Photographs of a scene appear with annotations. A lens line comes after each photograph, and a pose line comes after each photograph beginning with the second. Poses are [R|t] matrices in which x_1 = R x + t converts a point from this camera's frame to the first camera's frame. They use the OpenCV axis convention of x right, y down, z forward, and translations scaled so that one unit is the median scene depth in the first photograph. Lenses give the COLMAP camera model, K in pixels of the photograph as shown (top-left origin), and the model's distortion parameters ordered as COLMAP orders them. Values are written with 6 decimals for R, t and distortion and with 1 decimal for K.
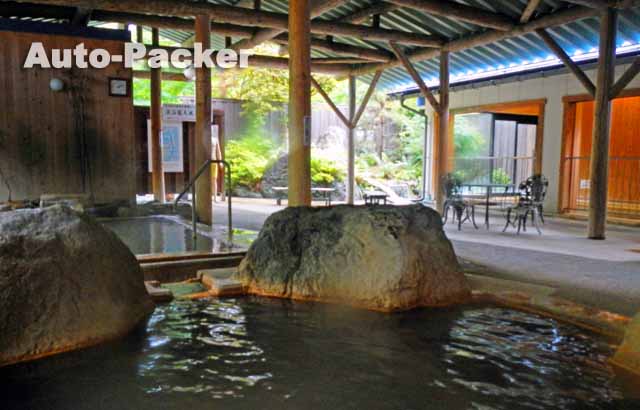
lens RADIAL K [[600.4, 0, 320.0], [0, 600.4, 208.0], [0, 0, 1]] dist [0.010915, 0.000000]
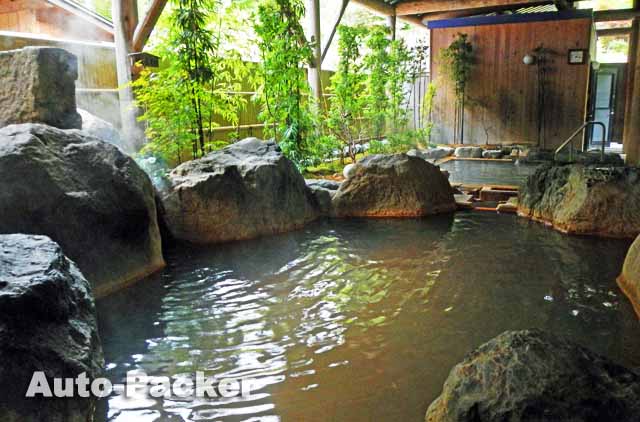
lens RADIAL K [[525.1, 0, 320.0], [0, 525.1, 209.7], [0, 0, 1]] dist [-0.007930, -0.005479]
pose [[0.615245, 0.146839, -0.774539, 0.700390], [-0.053484, 0.988011, 0.144826, -0.047185], [0.786519, -0.047678, 0.615723, -0.332866]]
